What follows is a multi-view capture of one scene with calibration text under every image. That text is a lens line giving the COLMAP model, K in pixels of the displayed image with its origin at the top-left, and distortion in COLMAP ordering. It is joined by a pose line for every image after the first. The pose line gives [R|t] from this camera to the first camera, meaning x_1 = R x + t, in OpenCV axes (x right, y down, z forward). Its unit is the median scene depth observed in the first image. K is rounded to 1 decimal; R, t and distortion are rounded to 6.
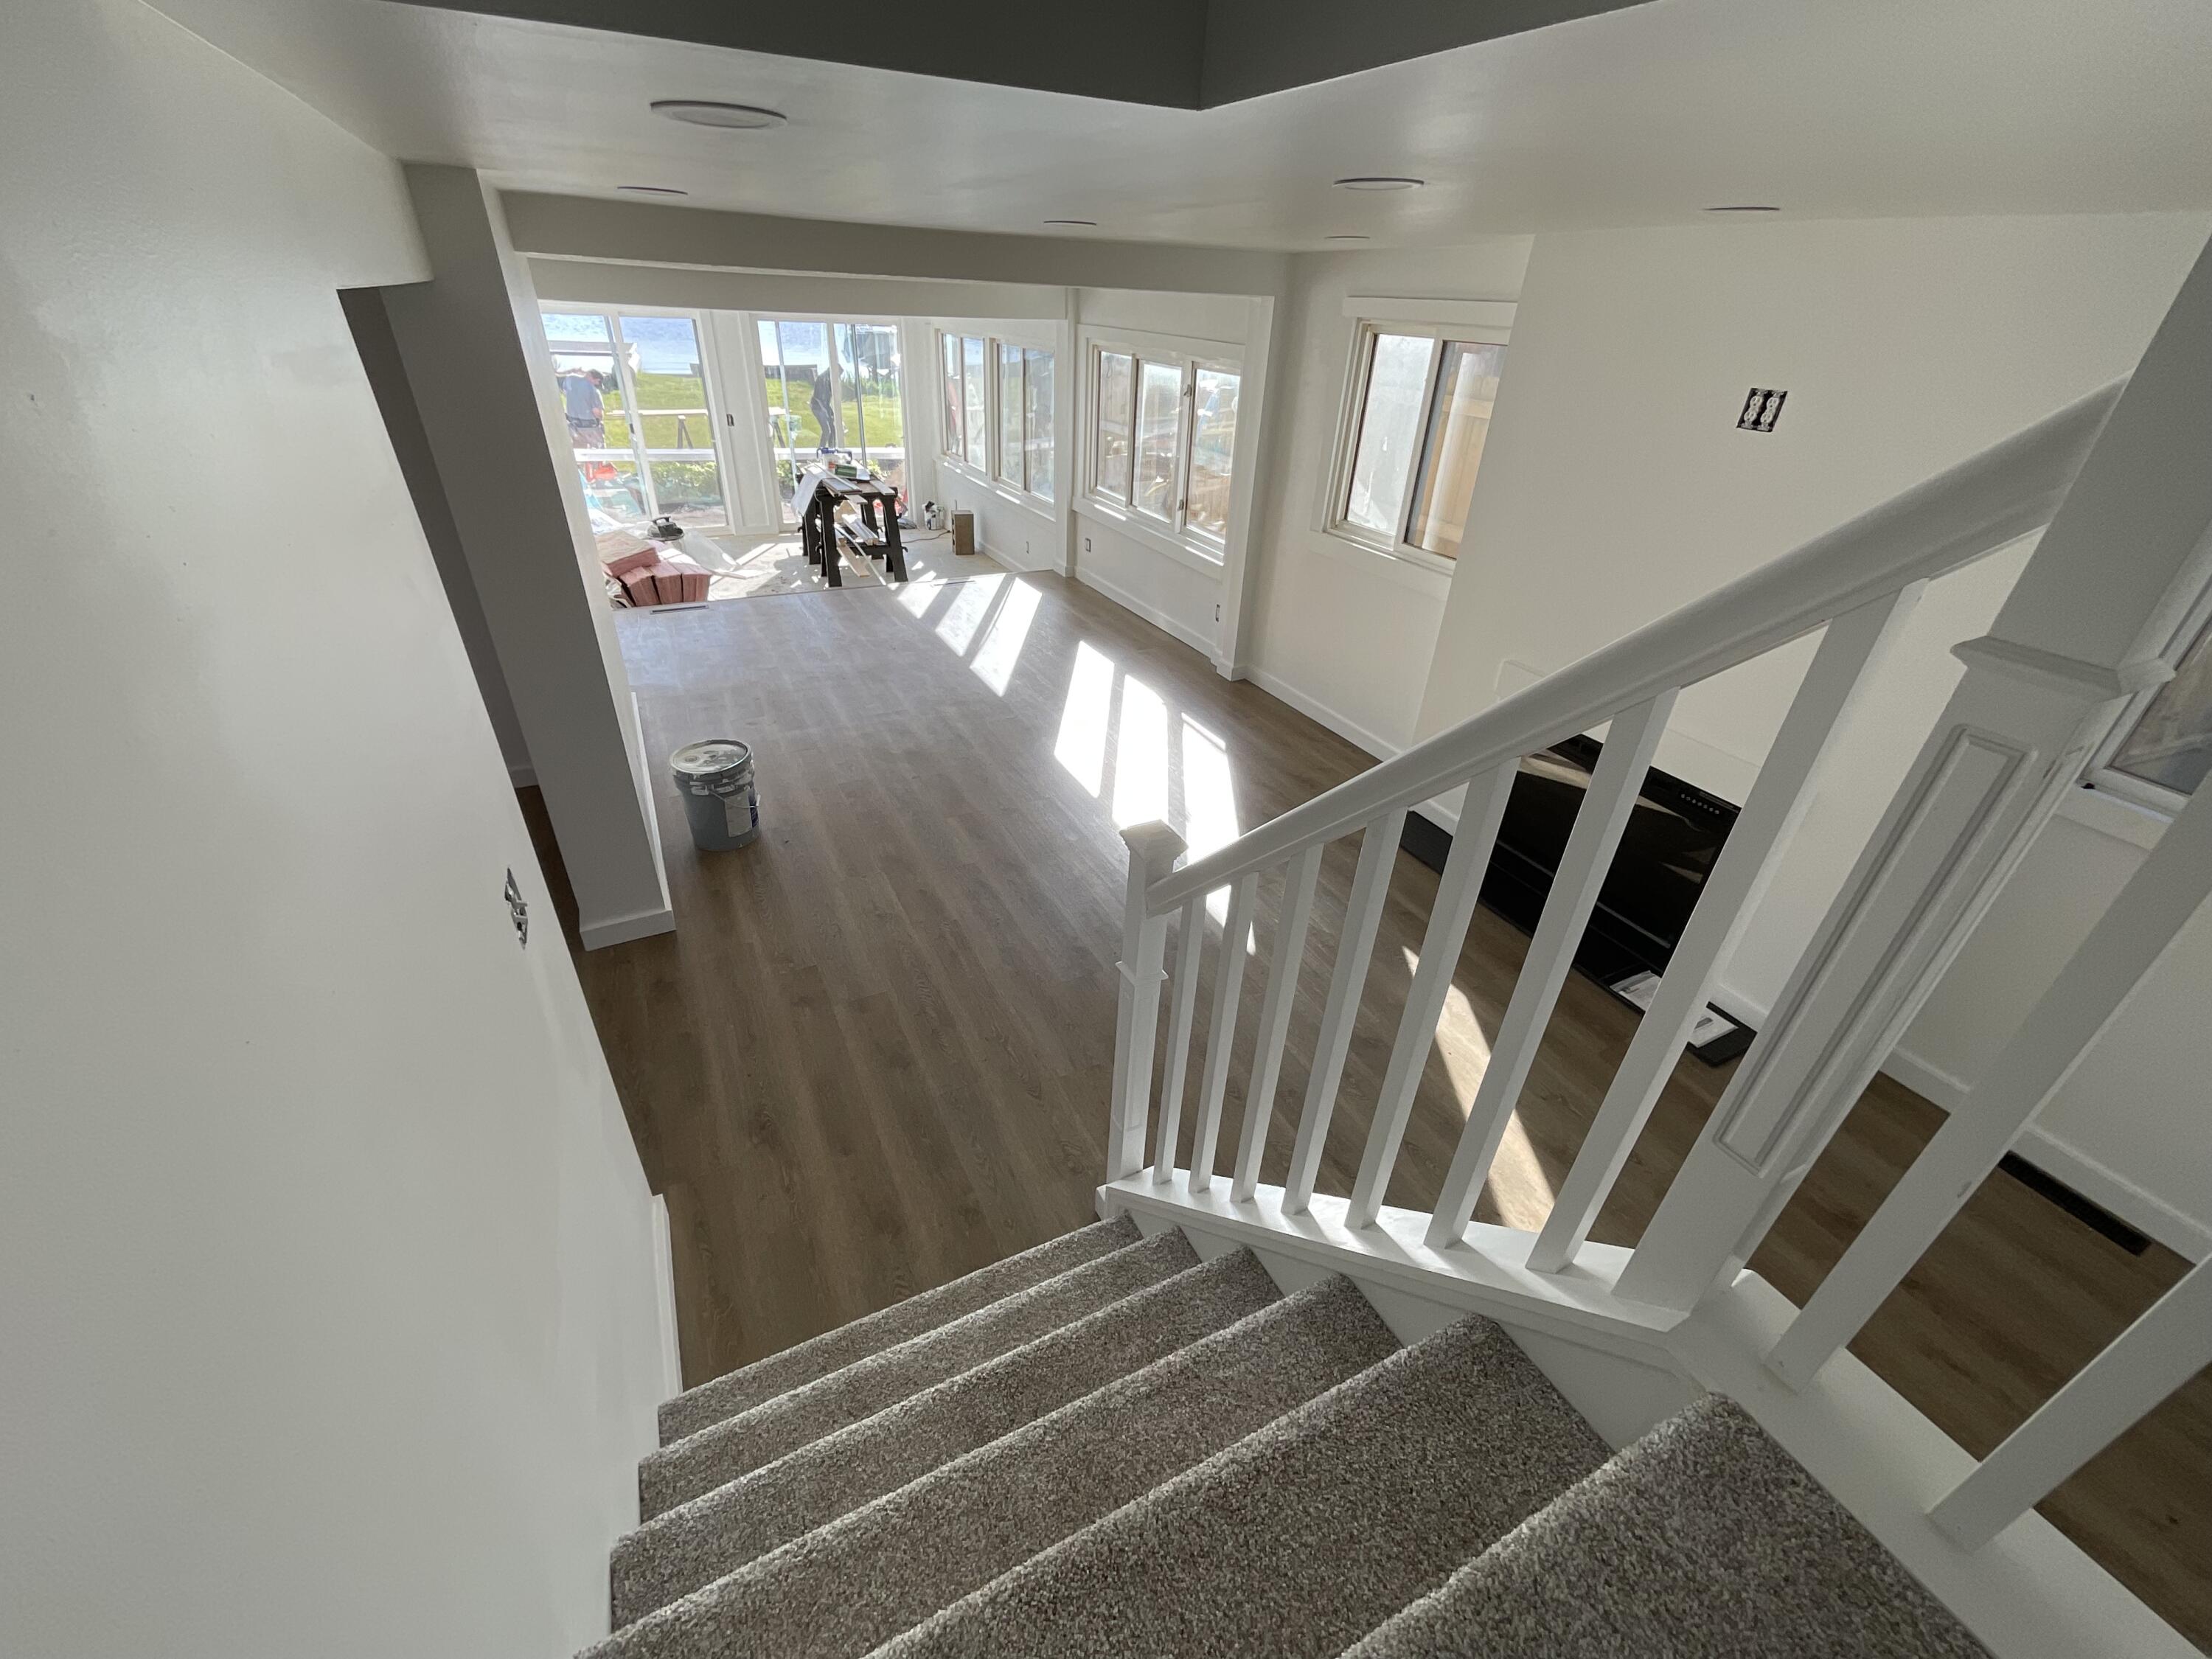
lens RADIAL K [[889.2, 0, 1106.0], [0, 889.2, 829.5], [0, 0, 1]] dist [0.000330, 0.000136]
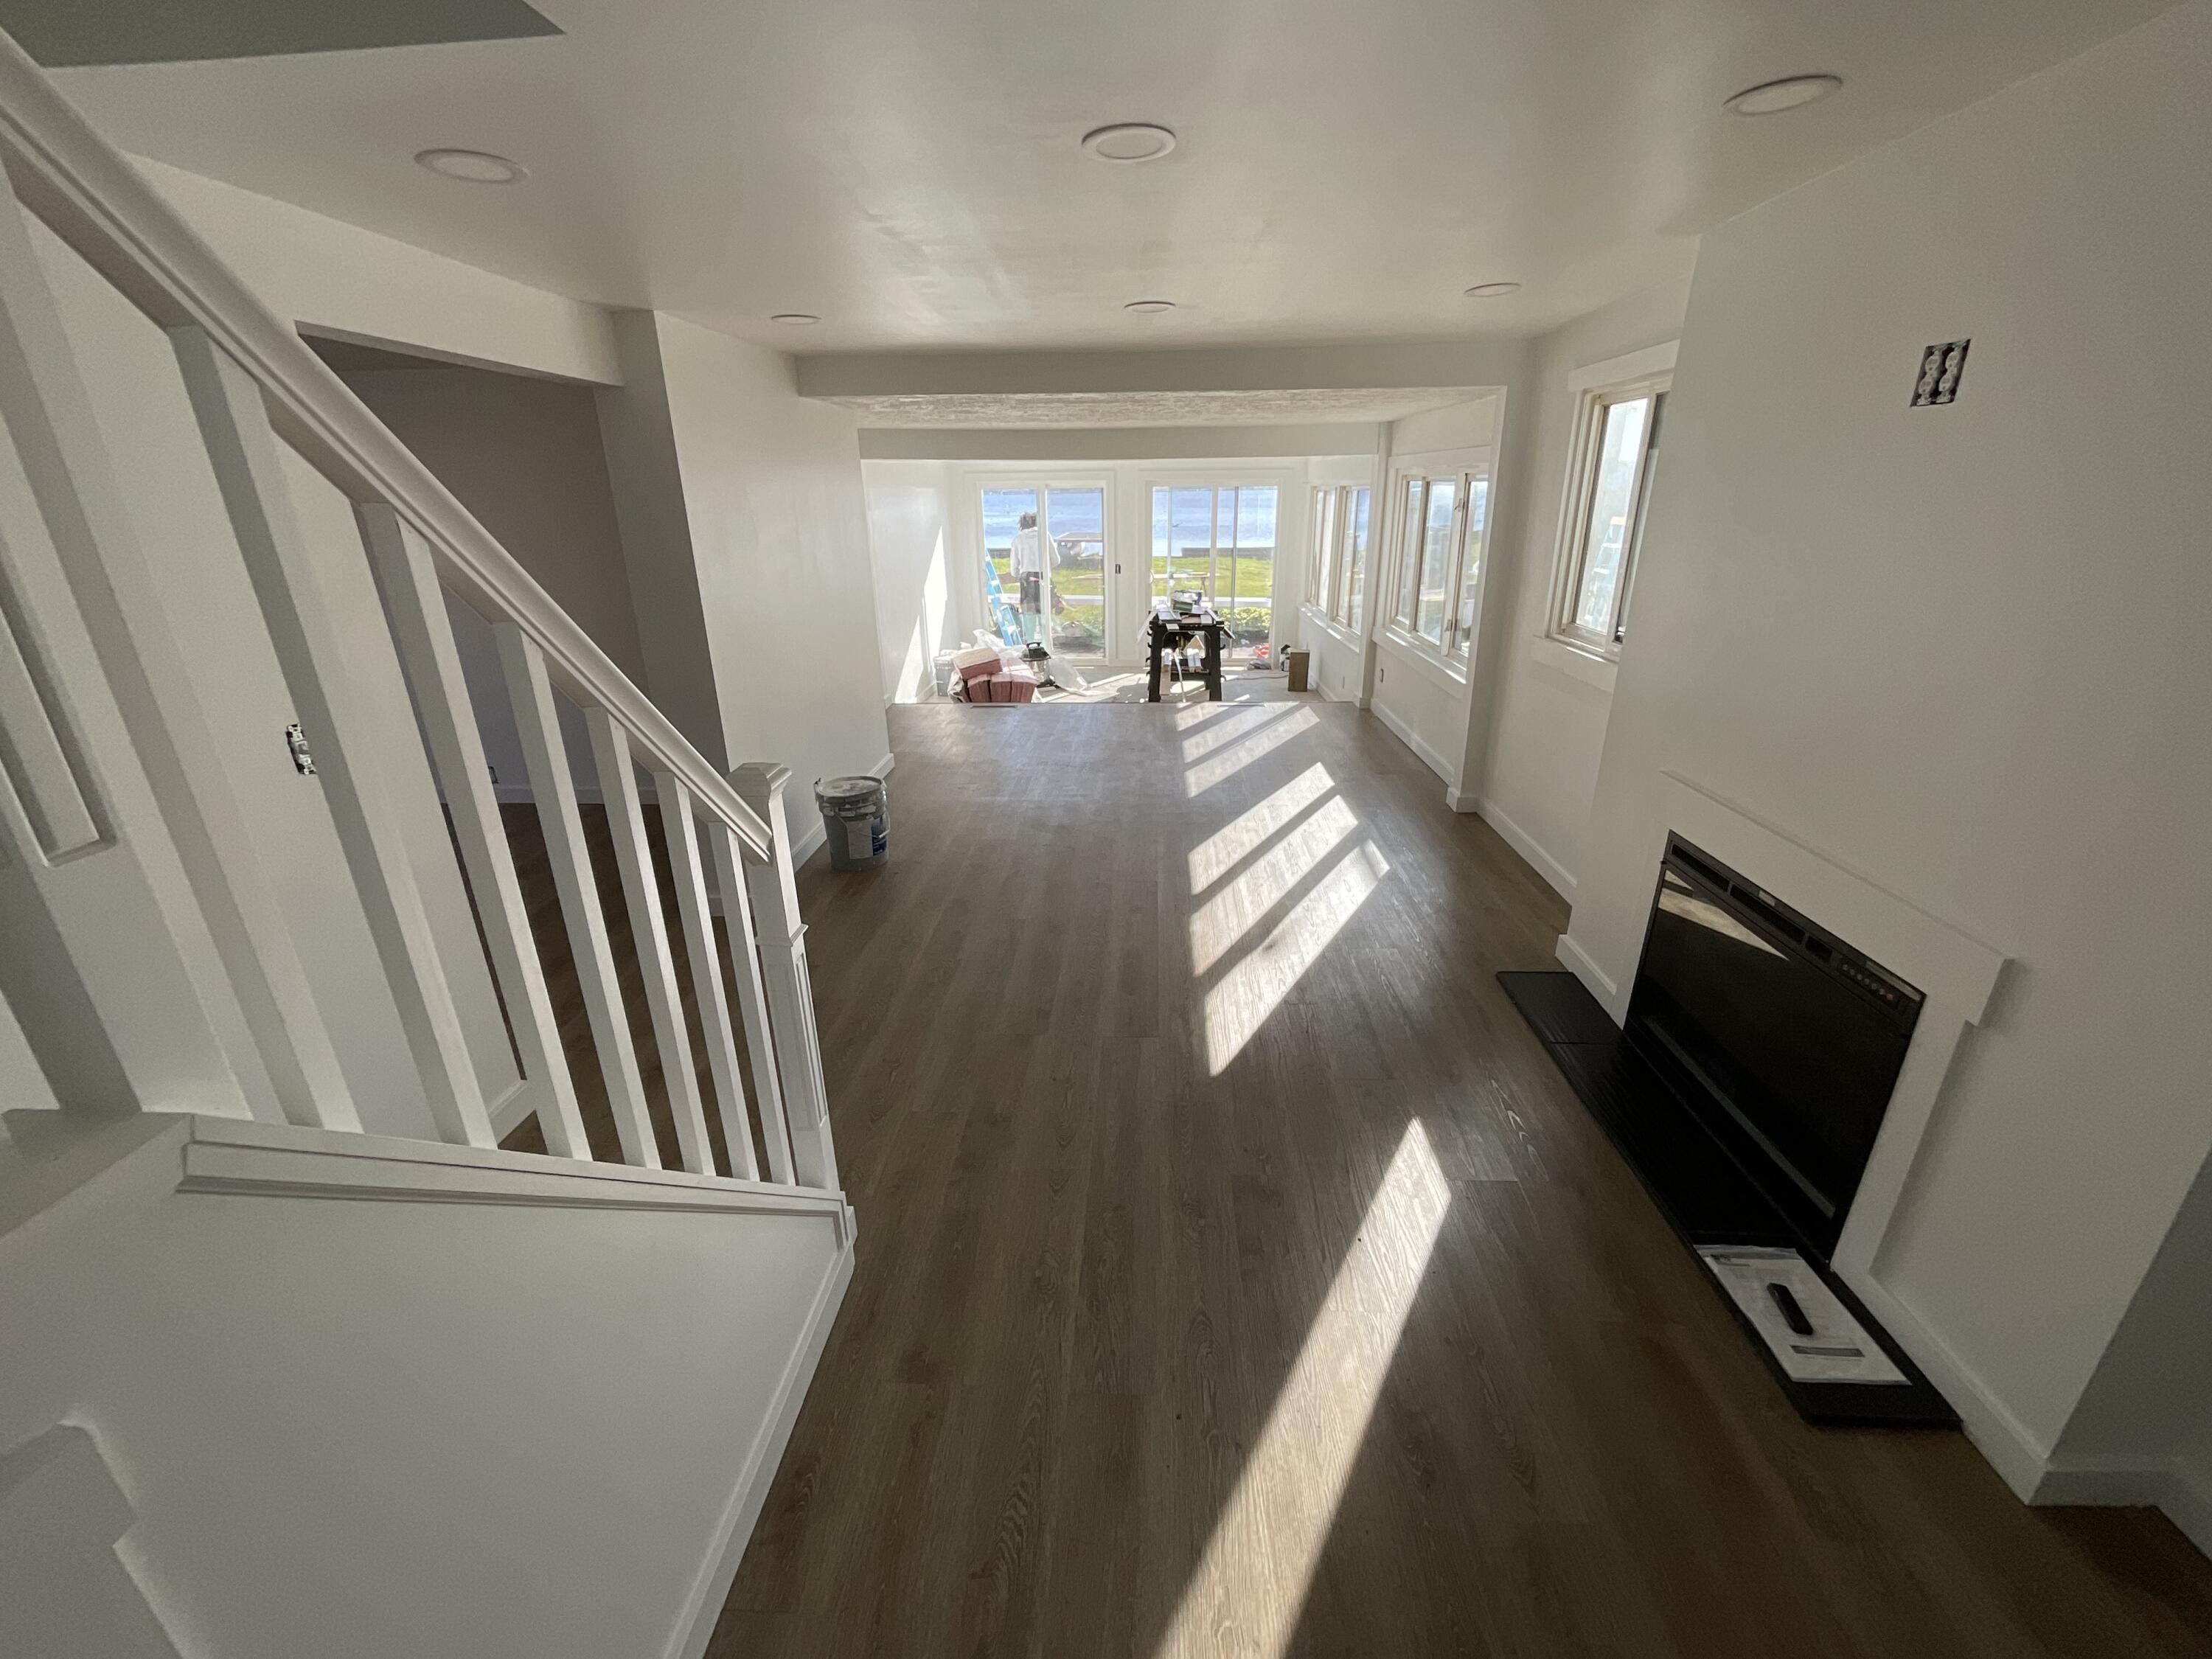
lens RADIAL K [[895.9, 0, 1106.0], [0, 895.9, 829.5], [0, 0, 1]] dist [-0.001931, -0.000659]
pose [[0.866564, 0.126199, -0.482846, 0.309257], [-0.215038, 0.967499, -0.133059, 0.041426], [0.450361, 0.219134, 0.865537, 0.122727]]
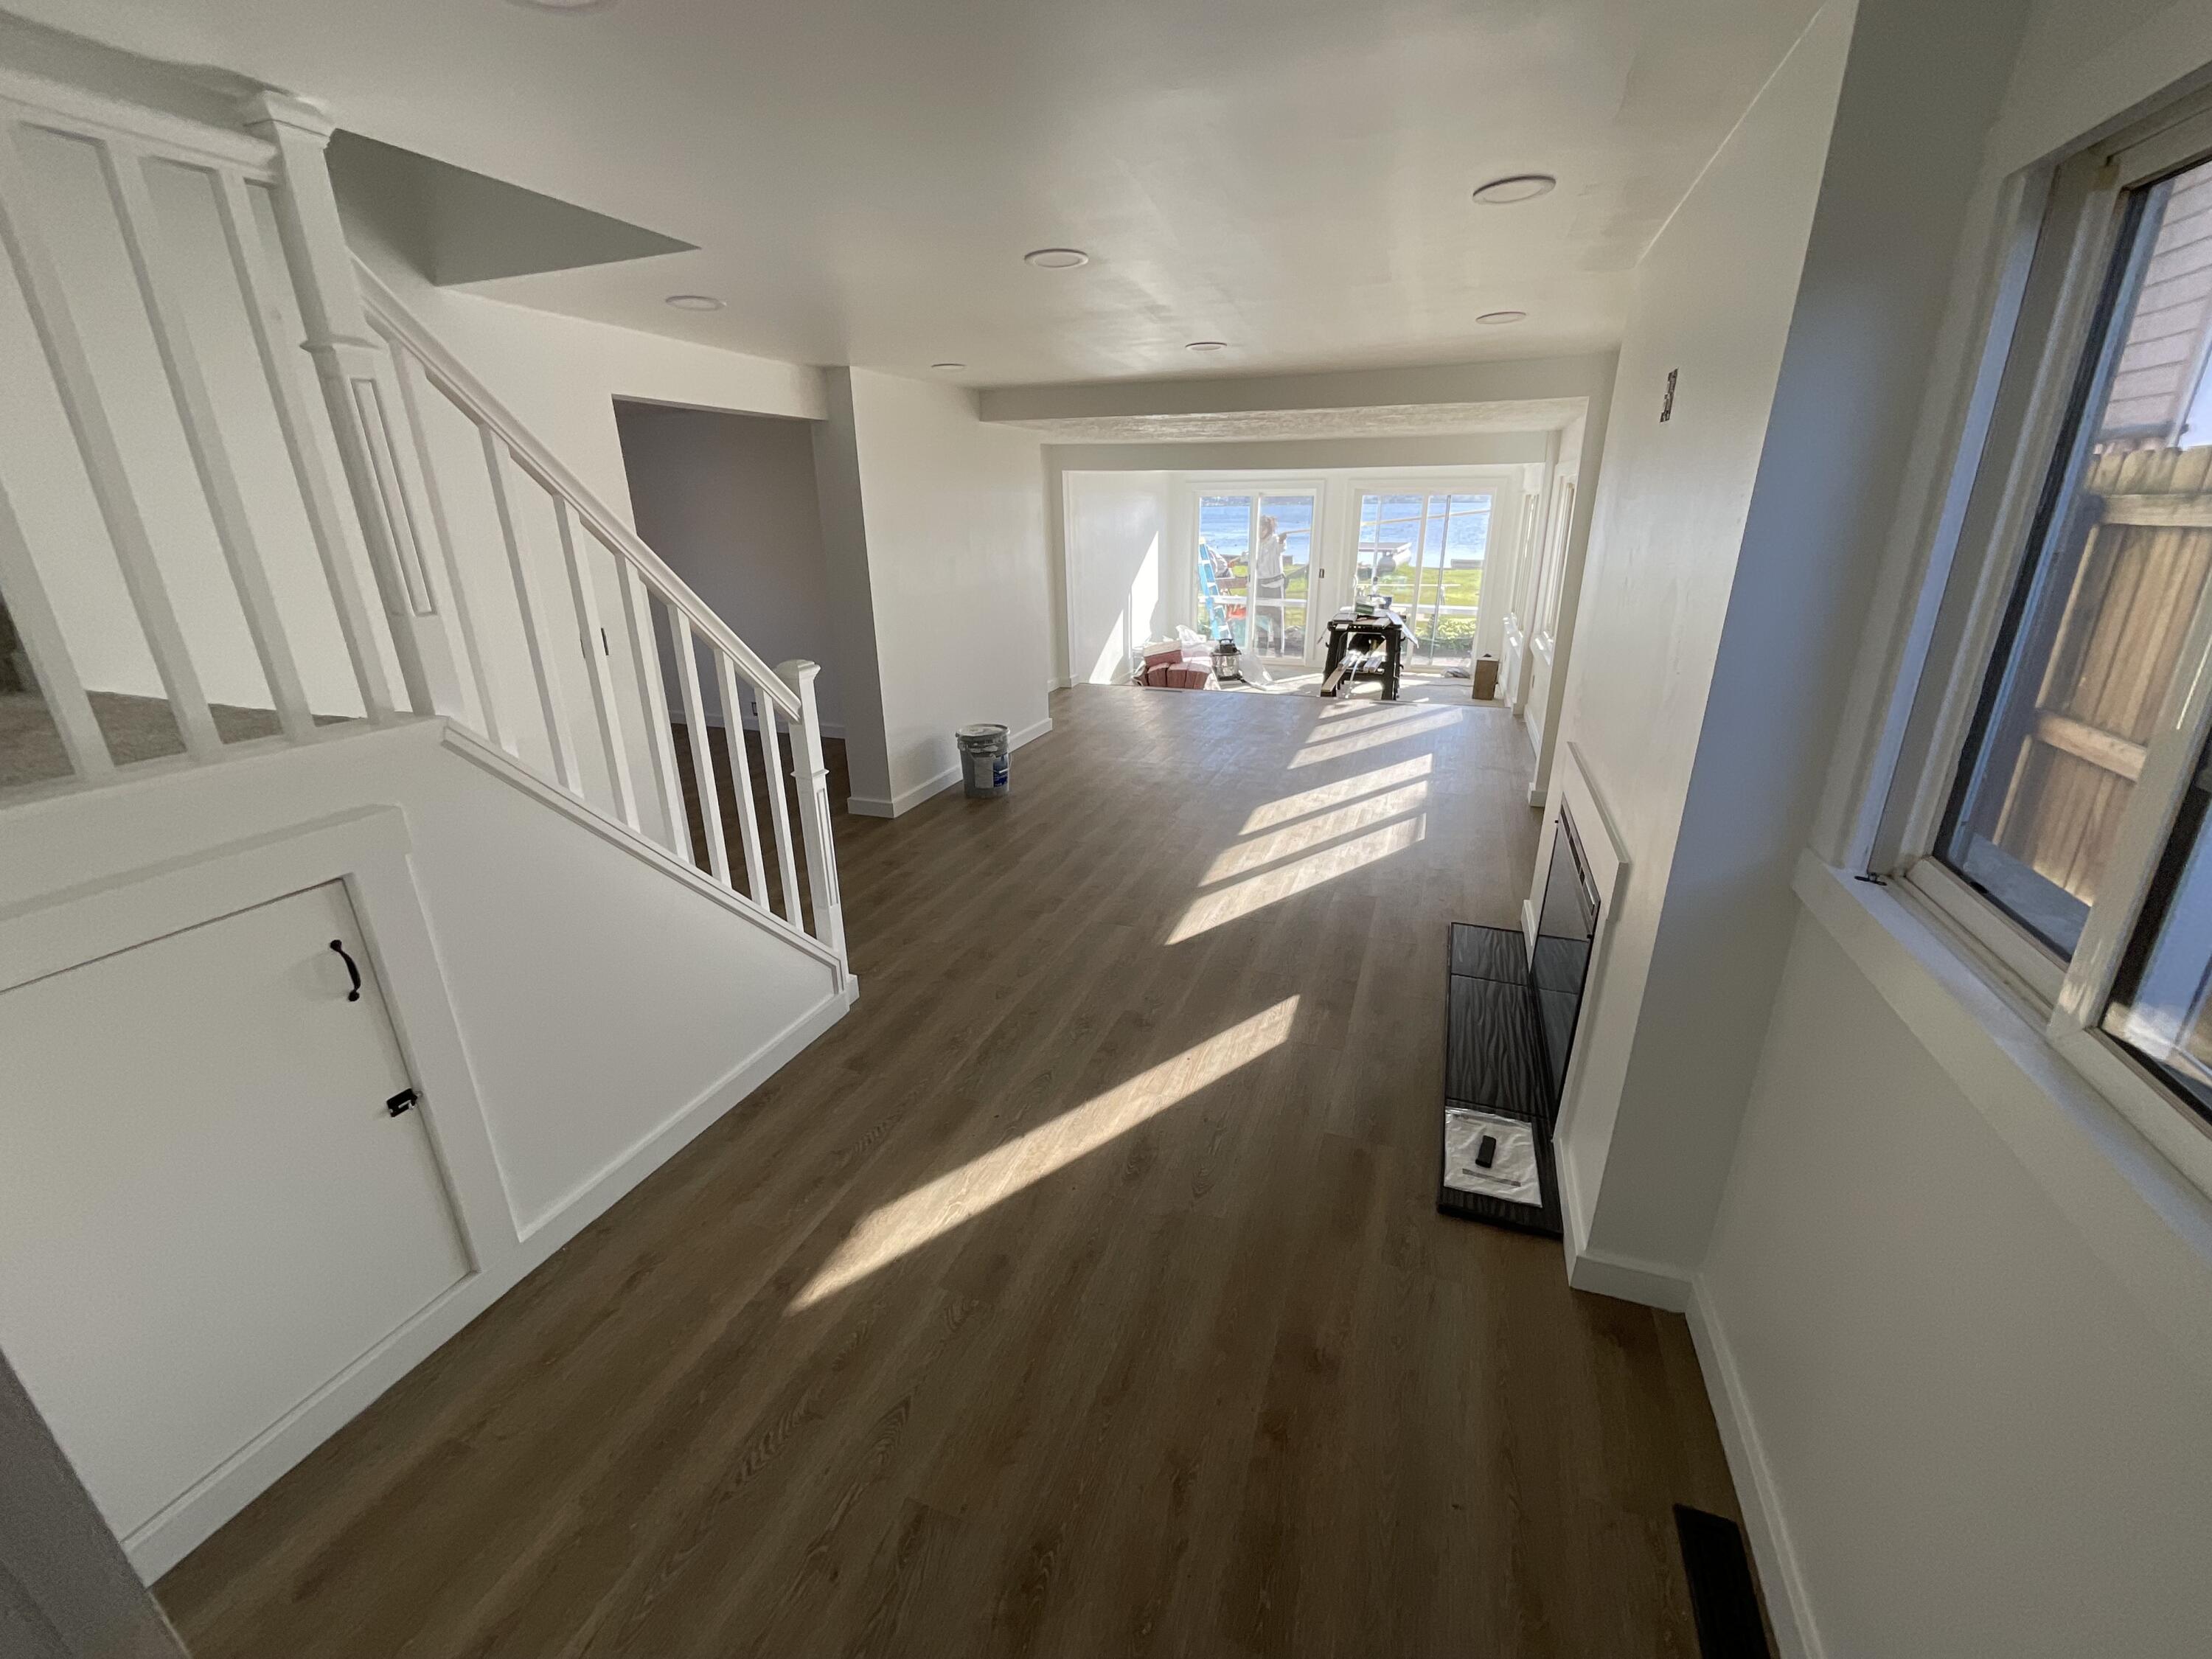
lens RADIAL K [[895.9, 0, 1106.0], [0, 895.9, 829.5], [0, 0, 1]] dist [-0.001931, -0.000659]
pose [[0.674994, 0.205944, -0.708499, 0.573709], [-0.348664, 0.935306, -0.060304, 0.065885], [0.650244, 0.287733, 0.703131, 0.118062]]
